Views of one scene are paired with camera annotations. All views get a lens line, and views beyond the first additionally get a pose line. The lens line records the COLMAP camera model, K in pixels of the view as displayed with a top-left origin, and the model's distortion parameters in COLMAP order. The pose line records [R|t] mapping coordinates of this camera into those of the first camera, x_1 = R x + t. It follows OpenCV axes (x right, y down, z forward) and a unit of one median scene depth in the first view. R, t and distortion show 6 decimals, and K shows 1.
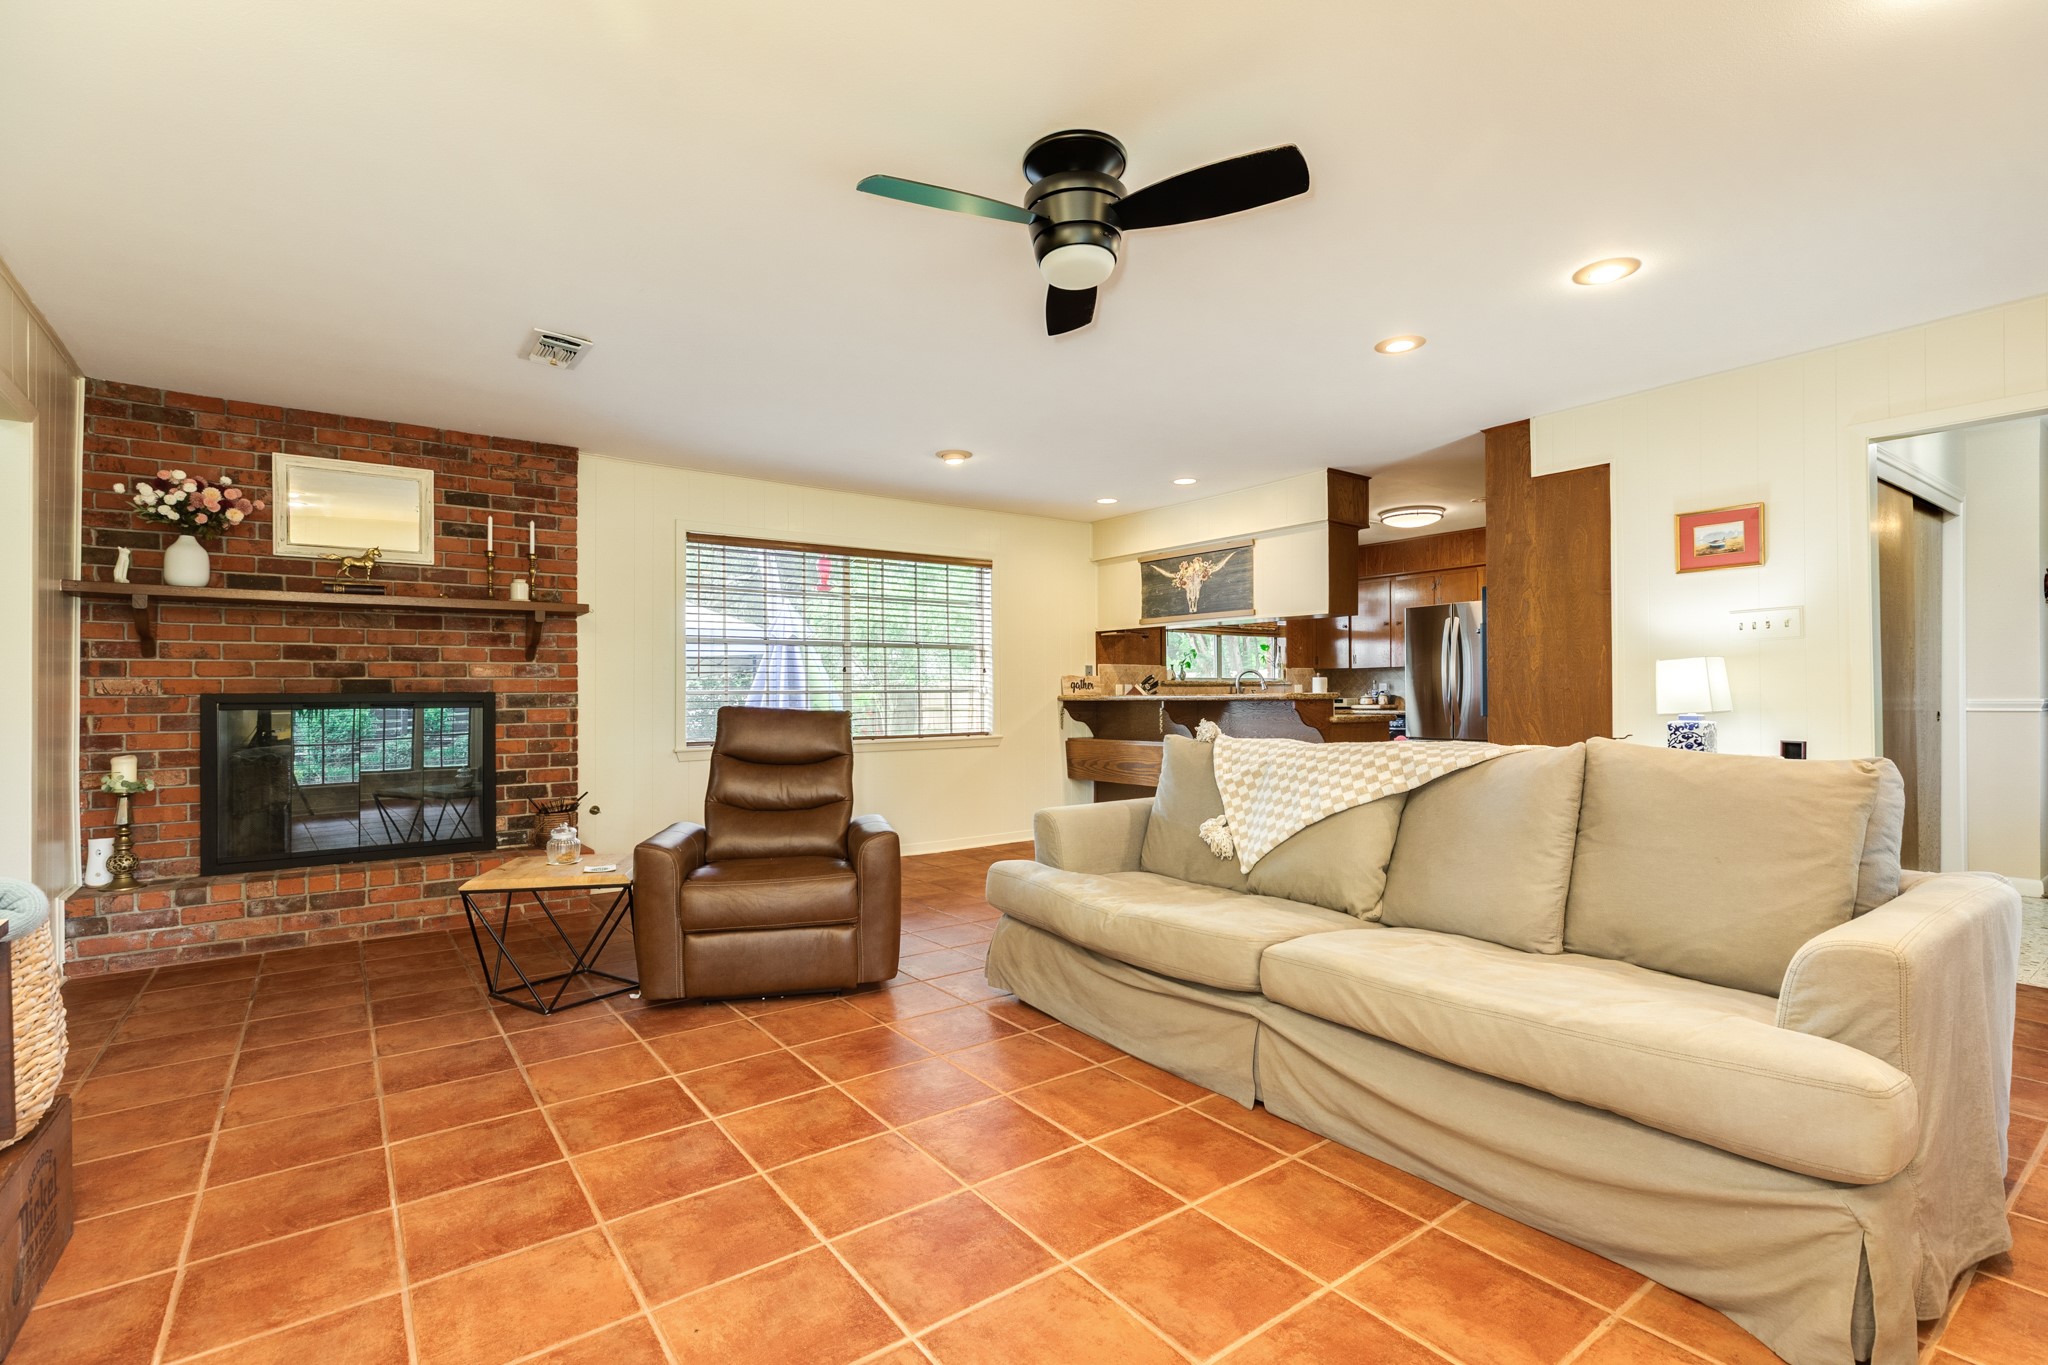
lens RADIAL K [[934.6, 0, 1008.6], [0, 934.6, 694.9], [0, 0, 1]] dist [0.003488, -0.000996]
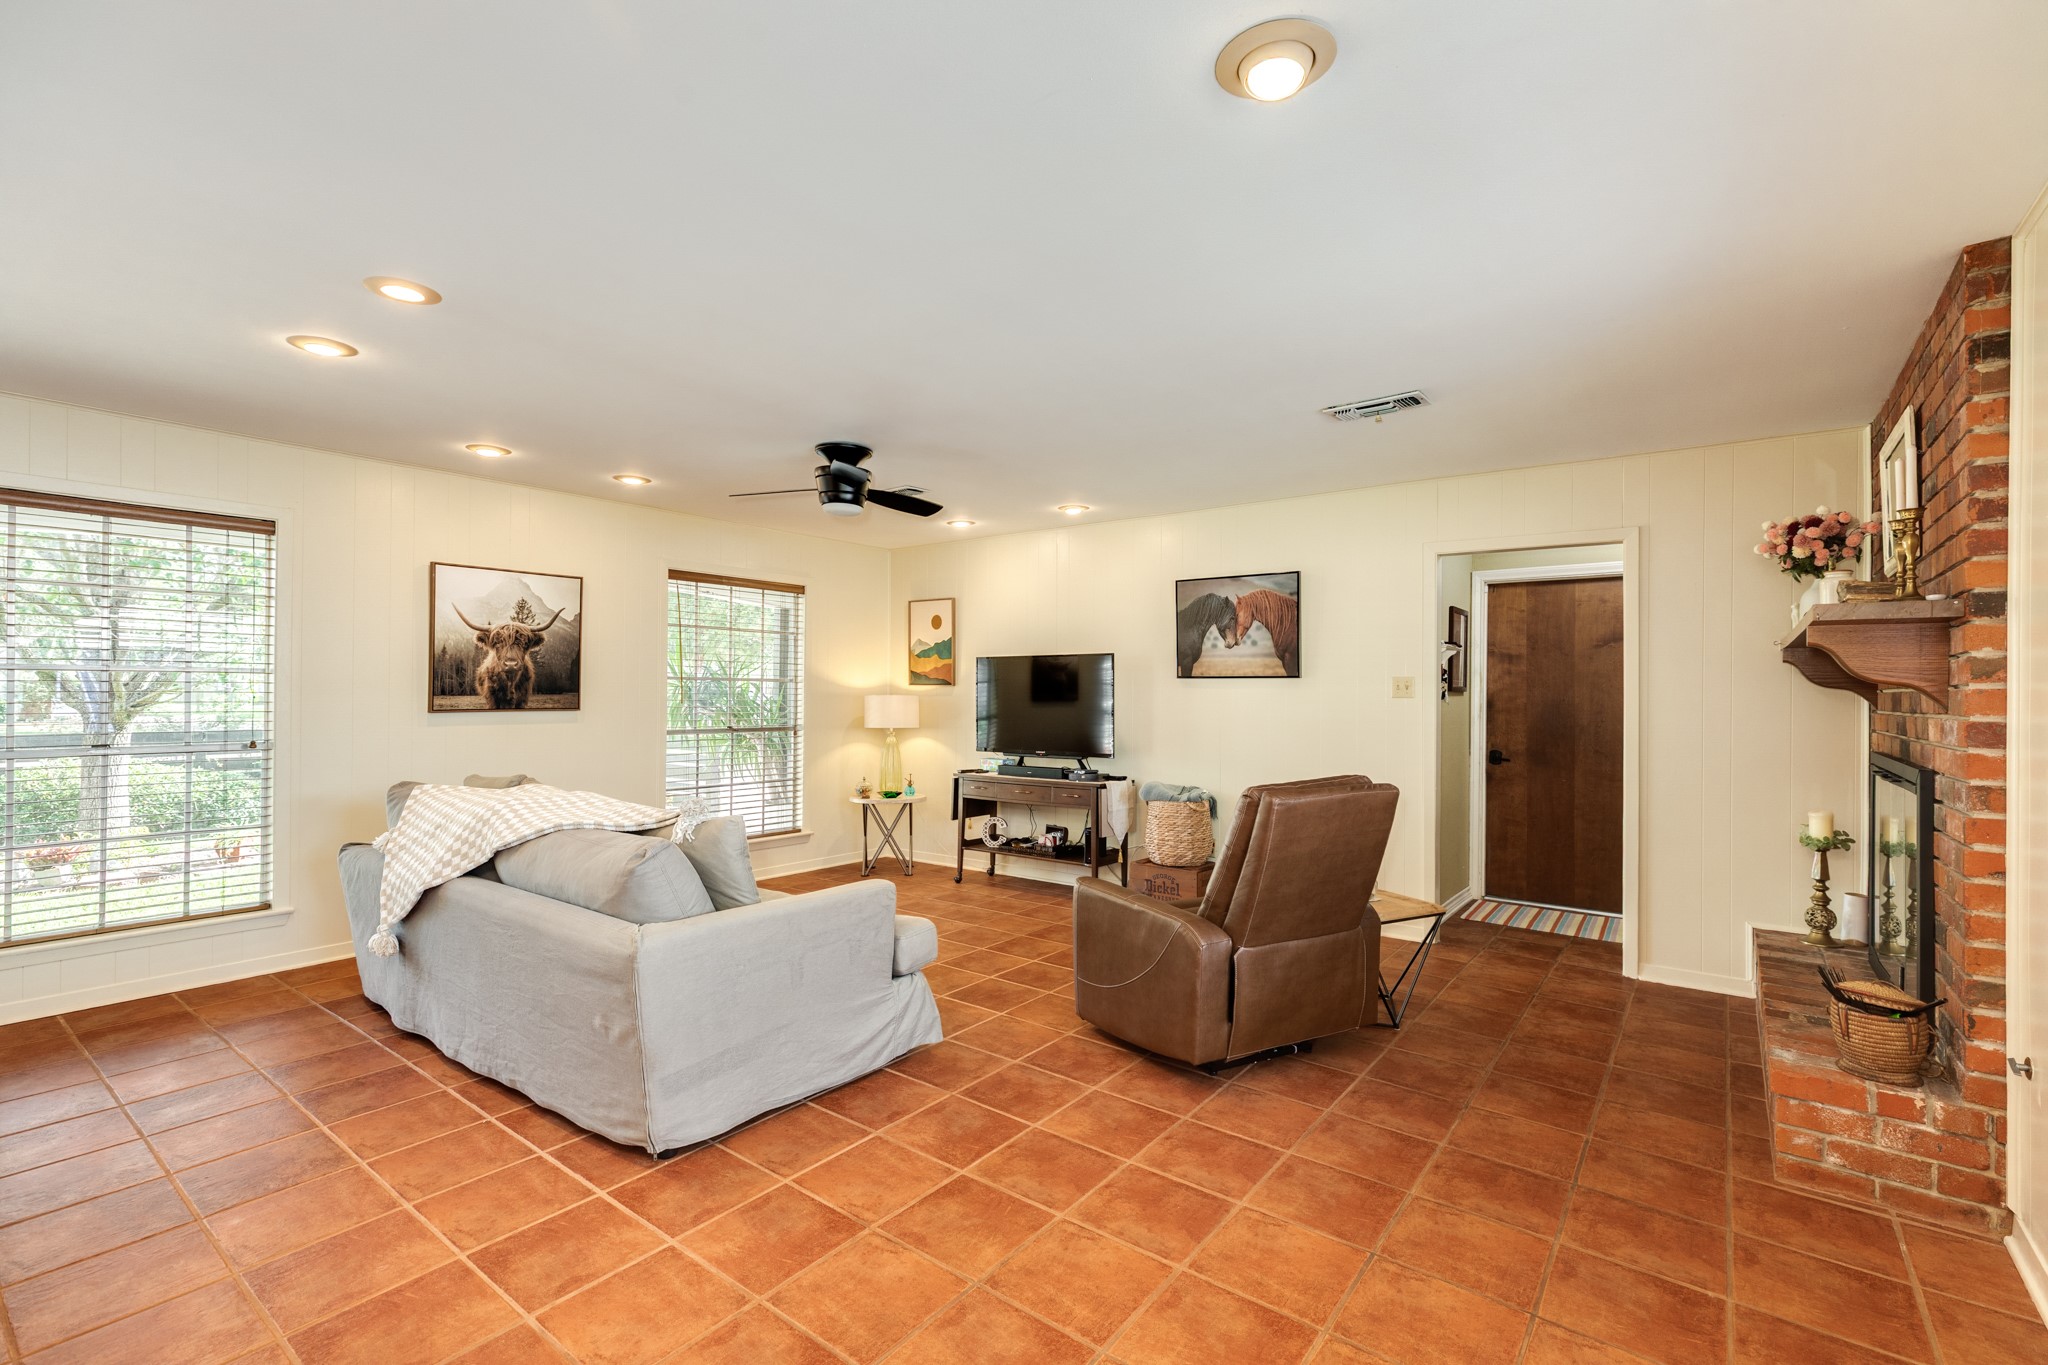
lens RADIAL K [[915.7, 0, 1011.3], [0, 915.7, 688.8], [0, 0, 1]] dist [0.001225, -0.000194]
pose [[-0.959744, -0.000842, -0.280876, 0.090459], [-0.000784, 1.000000, -0.000320, -0.037125], [0.280877, -0.000087, -0.959744, 0.980319]]
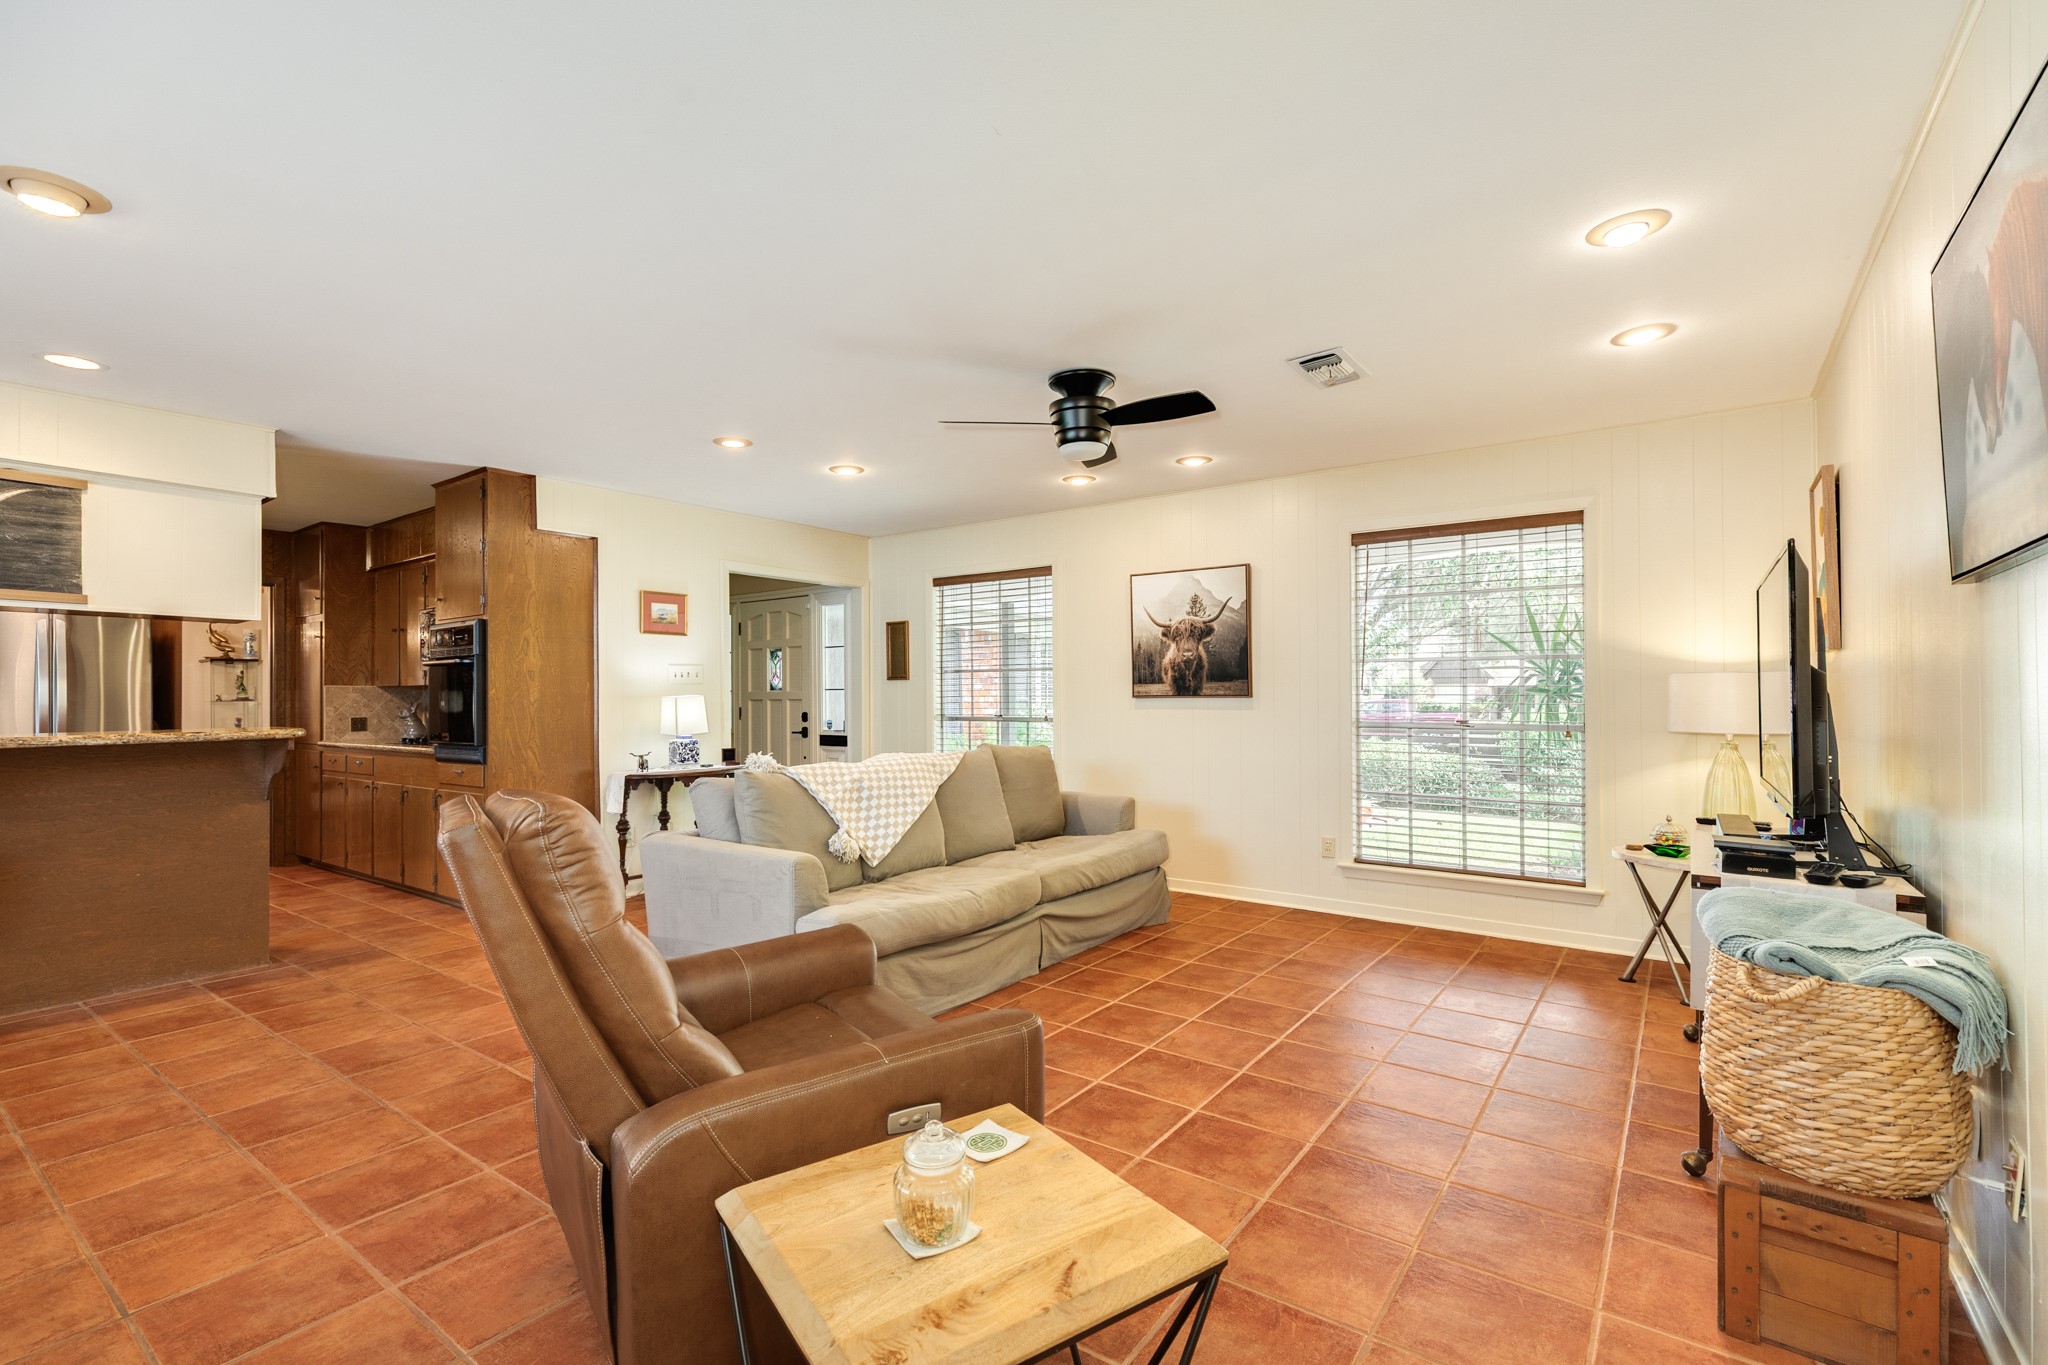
lens RADIAL K [[915.7, 0, 1038.3], [0, 915.7, 695.5], [0, 0, 1]] dist [0.001225, -0.000194]
pose [[-0.317483, 0.008674, 0.948224, -0.461846], [0.005570, 0.999958, -0.007283, -0.015433], [-0.948248, 0.002969, -0.317518, 0.538521]]
